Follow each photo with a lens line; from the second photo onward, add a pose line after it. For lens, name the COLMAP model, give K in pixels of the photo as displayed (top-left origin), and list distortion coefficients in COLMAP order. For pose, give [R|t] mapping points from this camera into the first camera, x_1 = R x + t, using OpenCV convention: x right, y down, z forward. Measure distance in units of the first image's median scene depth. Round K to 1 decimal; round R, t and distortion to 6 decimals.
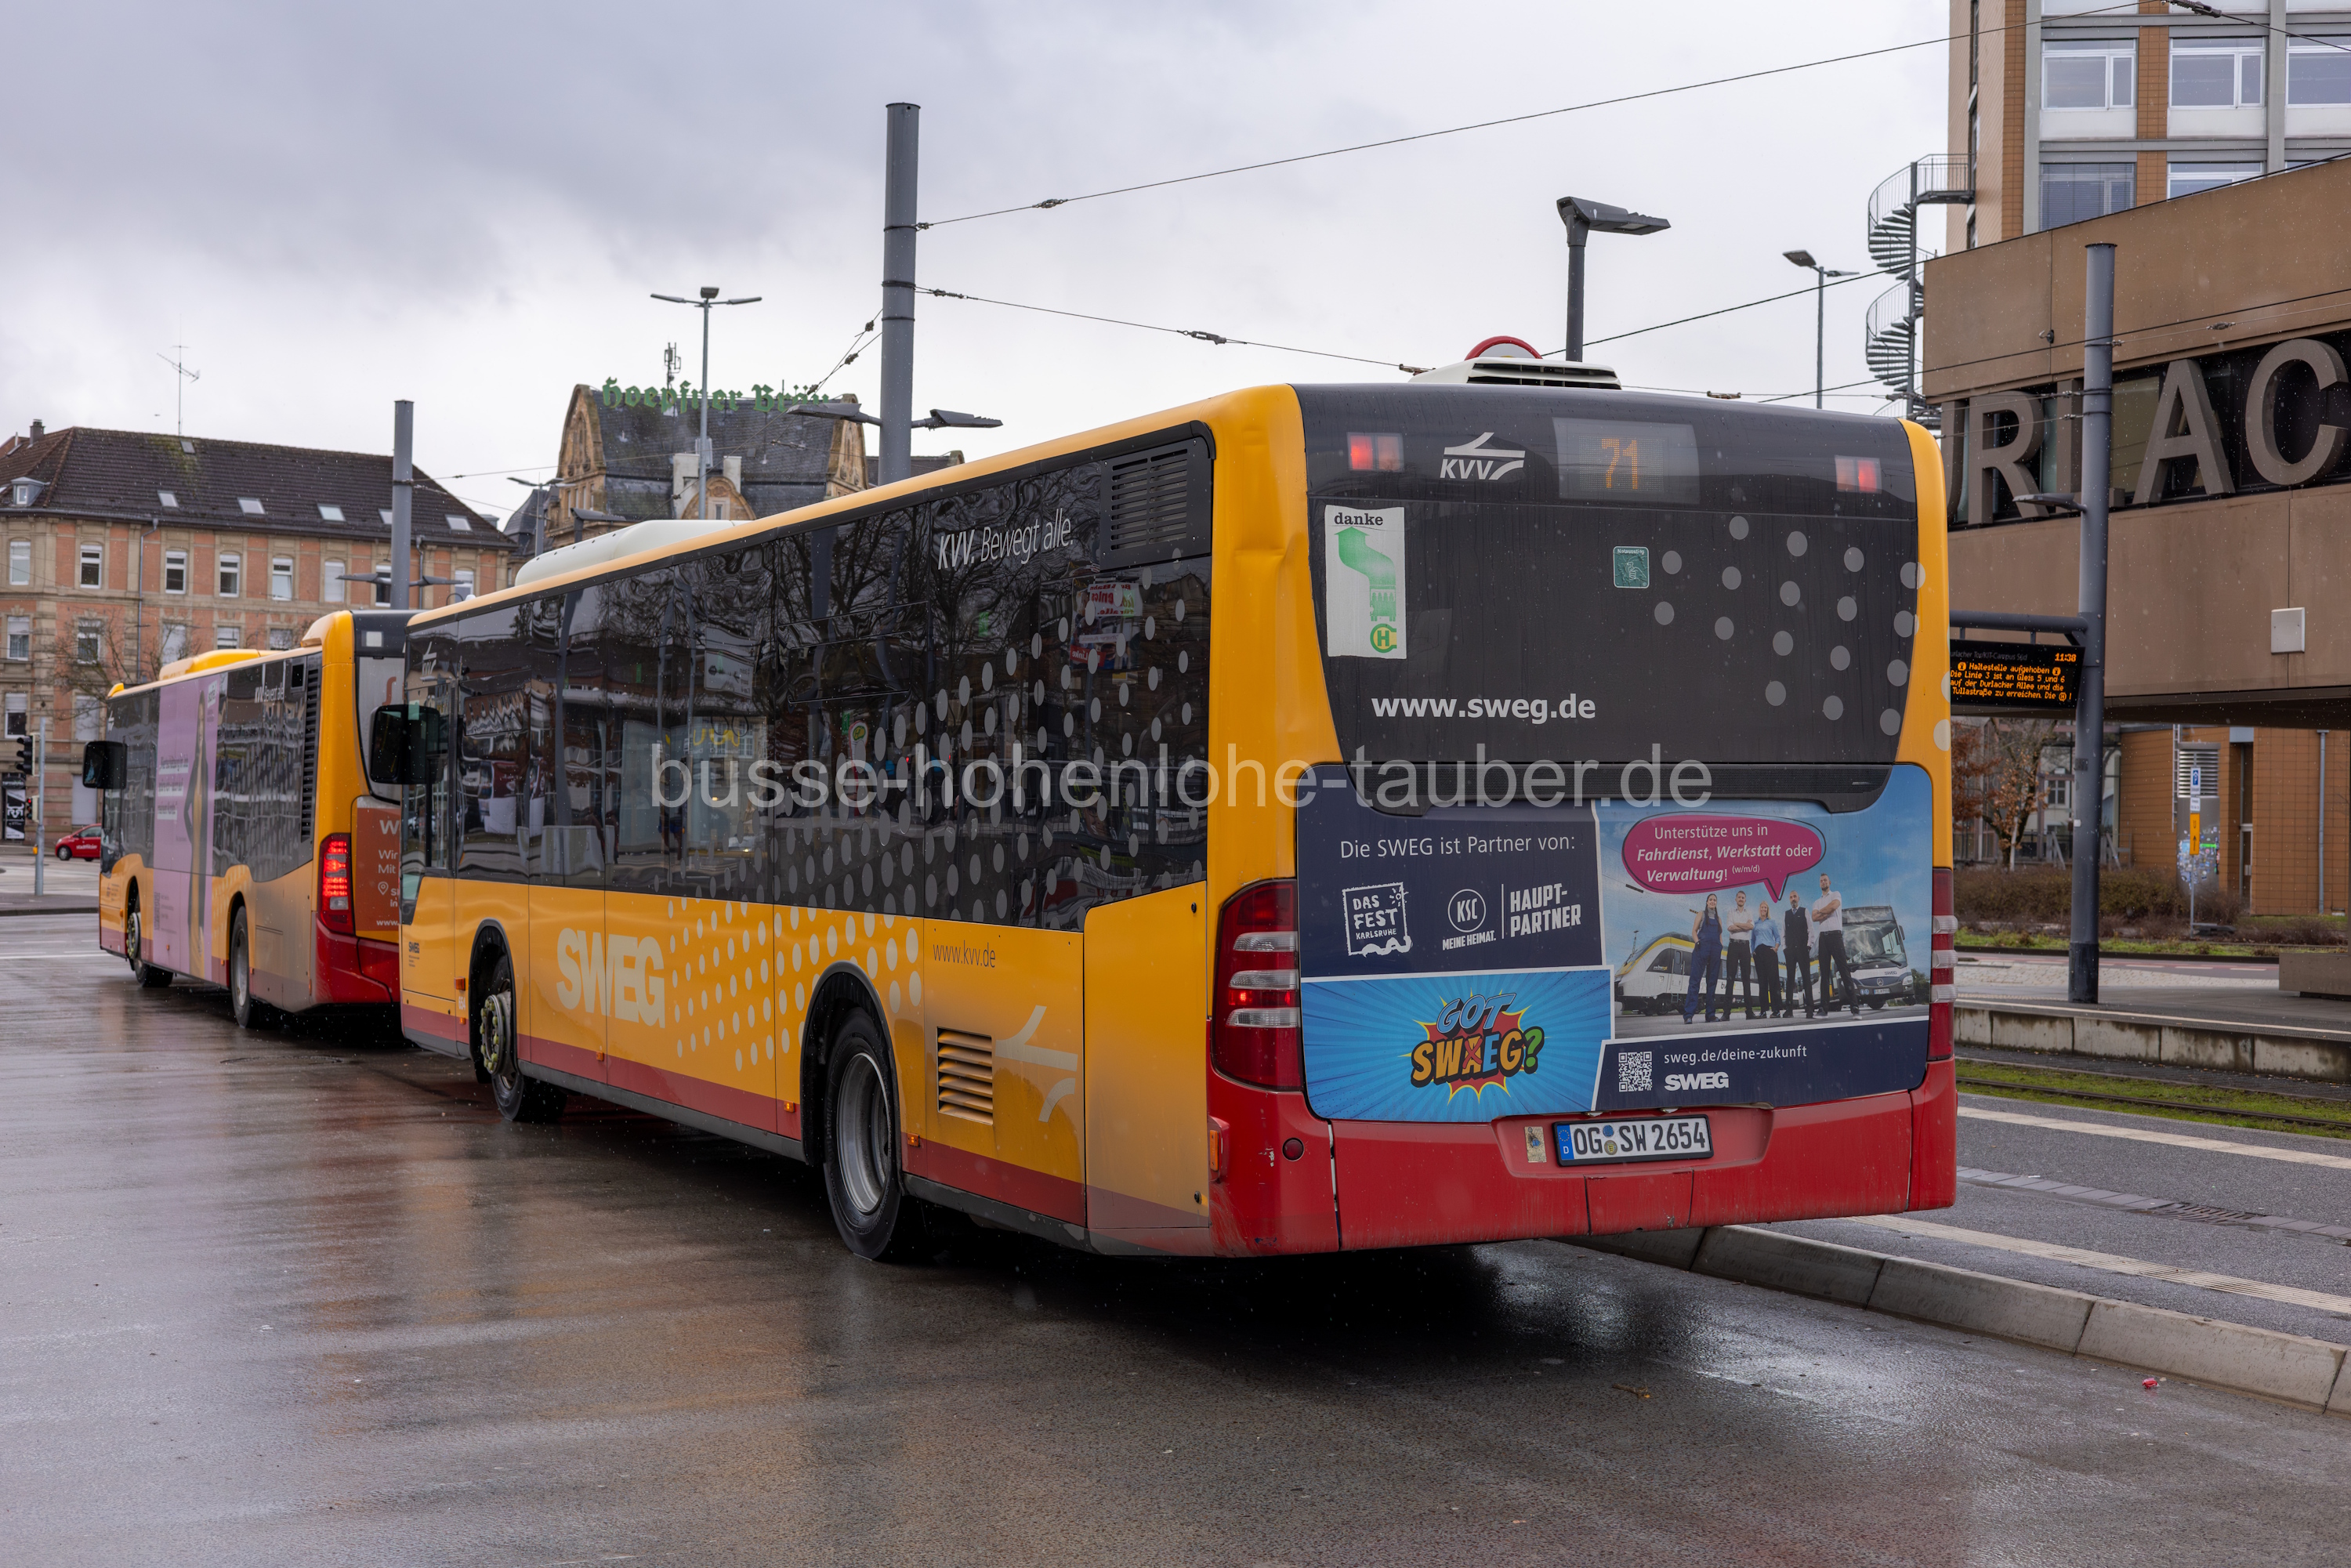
lens RADIAL K [[3573.9, 0, 1175.5], [0, 3573.9, 784.0], [0, 0, 1]] dist [0.007842, 0.001113]
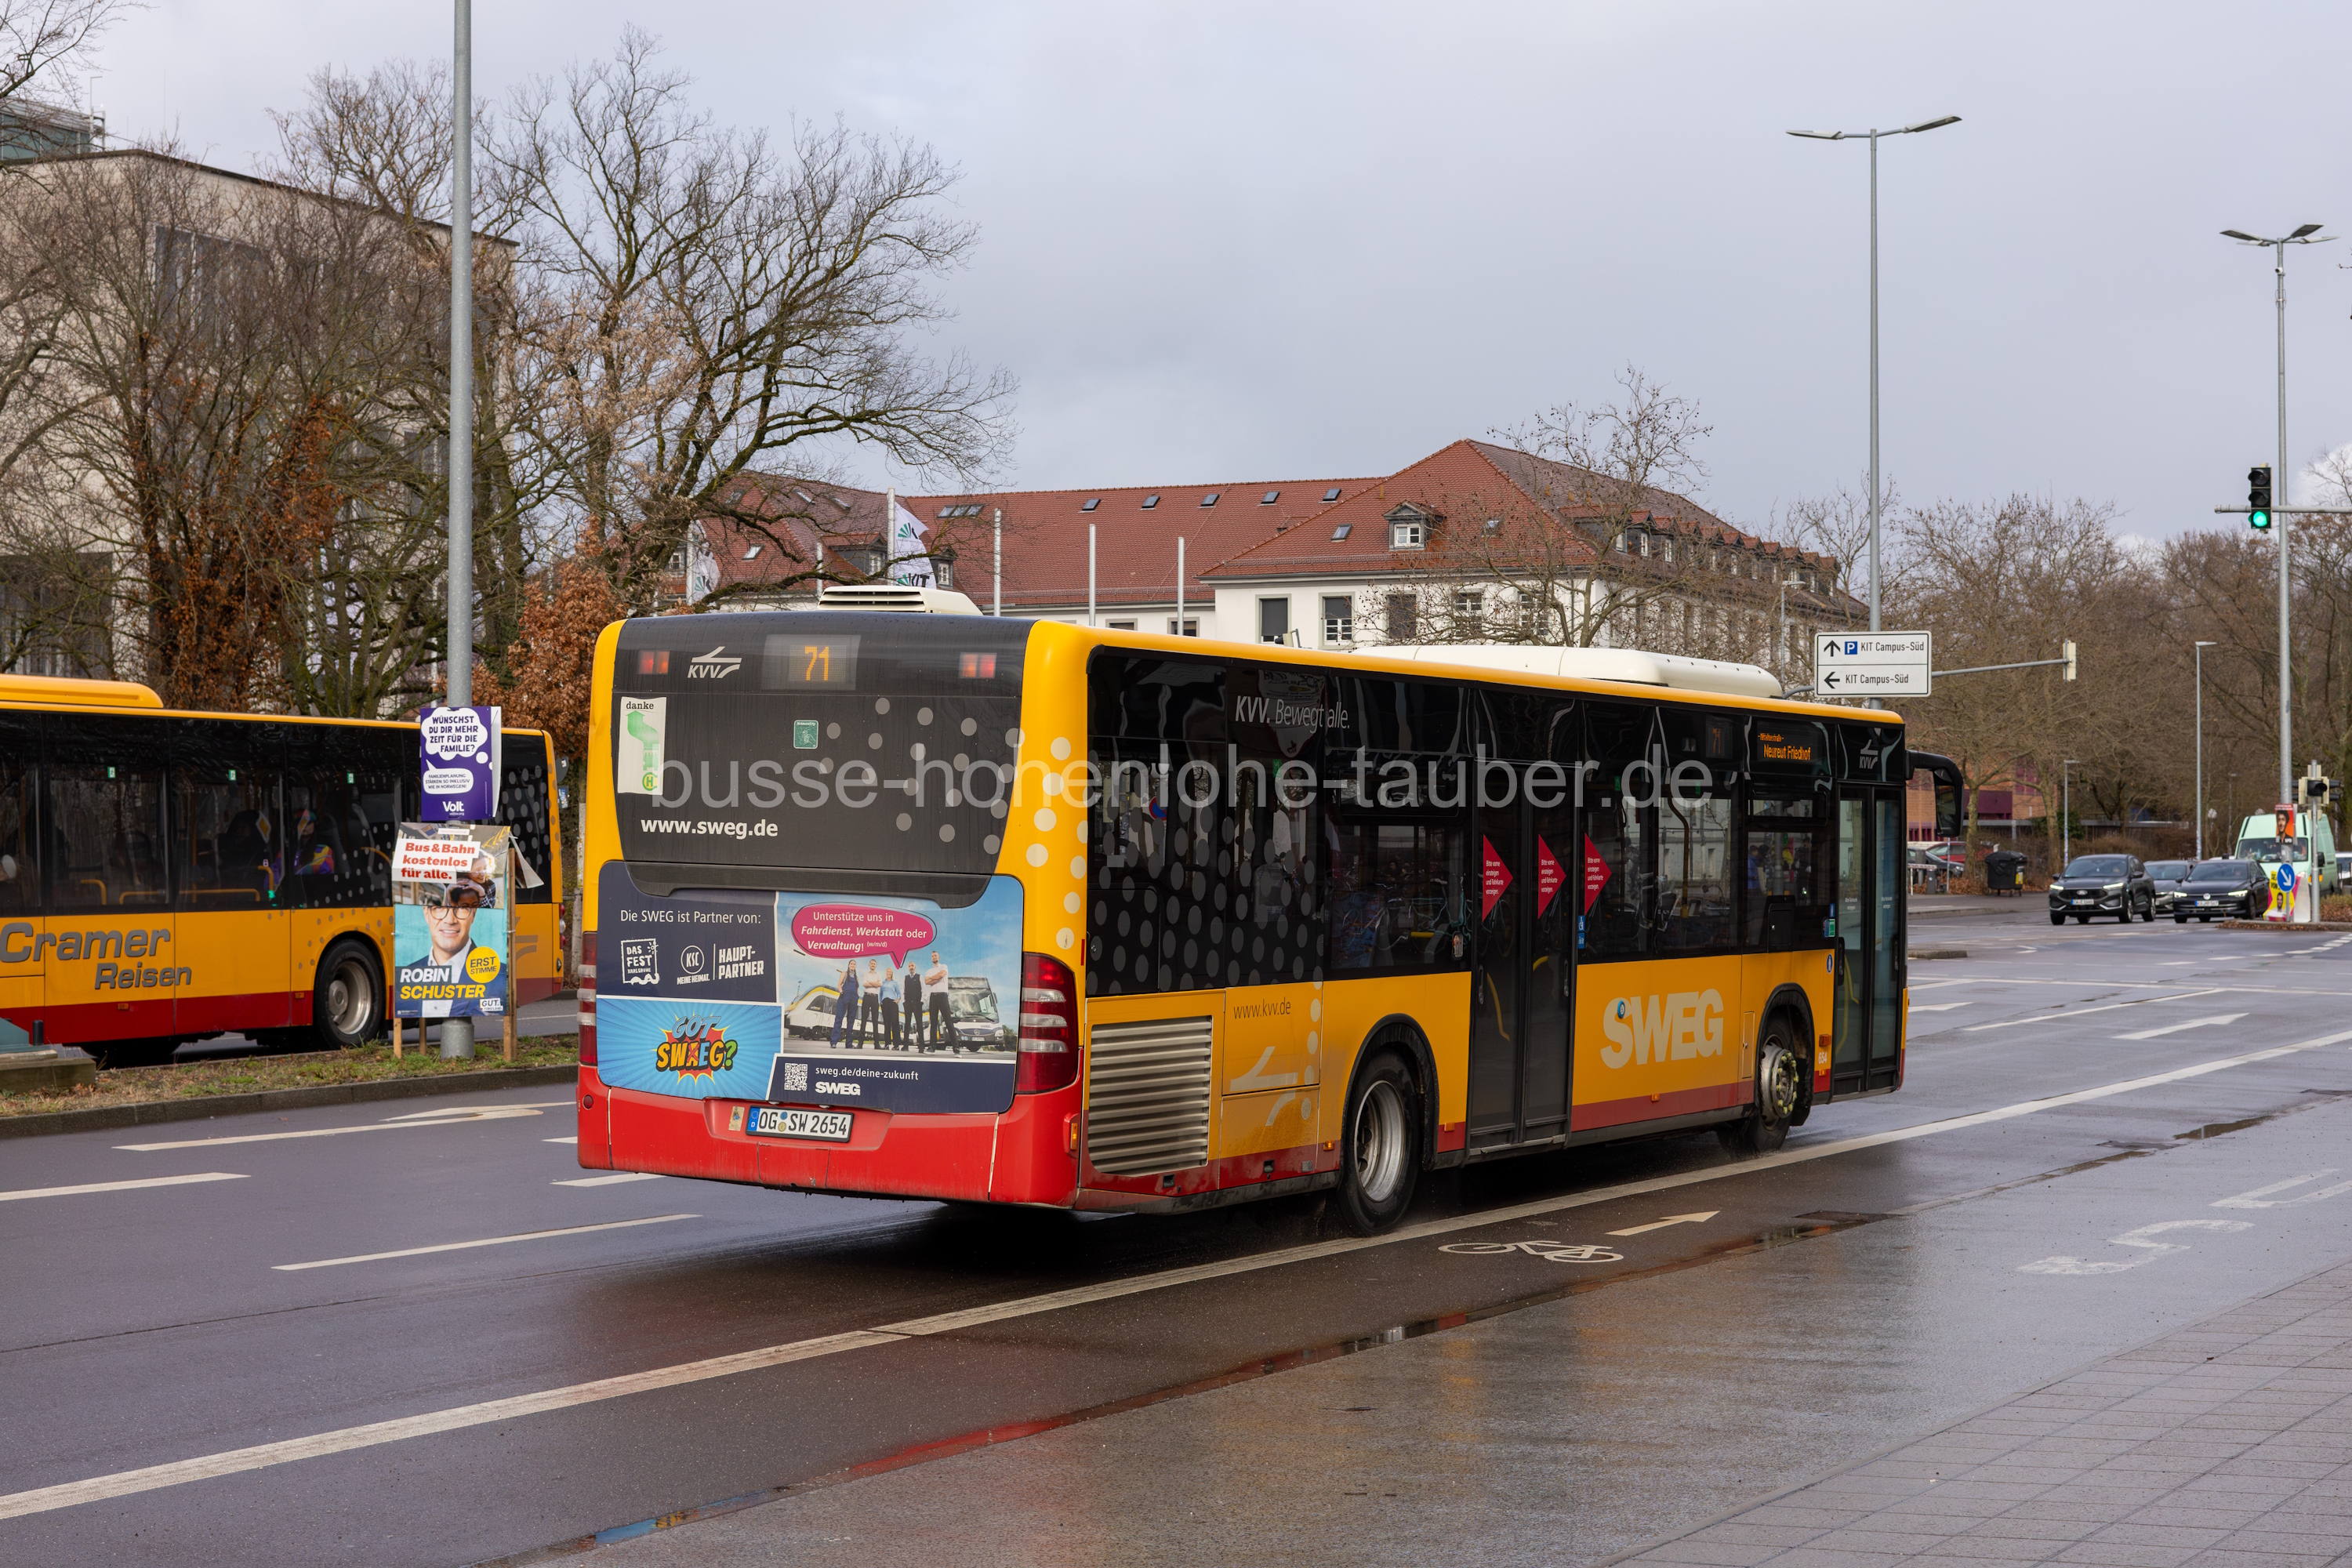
lens RADIAL K [[3575.5, 0, 1176.0], [0, 3575.5, 784.0], [0, 0, 1]] dist [0.007842, 0.001113]
pose [[0.603223, 0.014790, -0.797436, 1.382138], [-0.026361, 0.999652, -0.001400, -0.041796], [0.797137, 0.021865, 0.603402, 0.231177]]
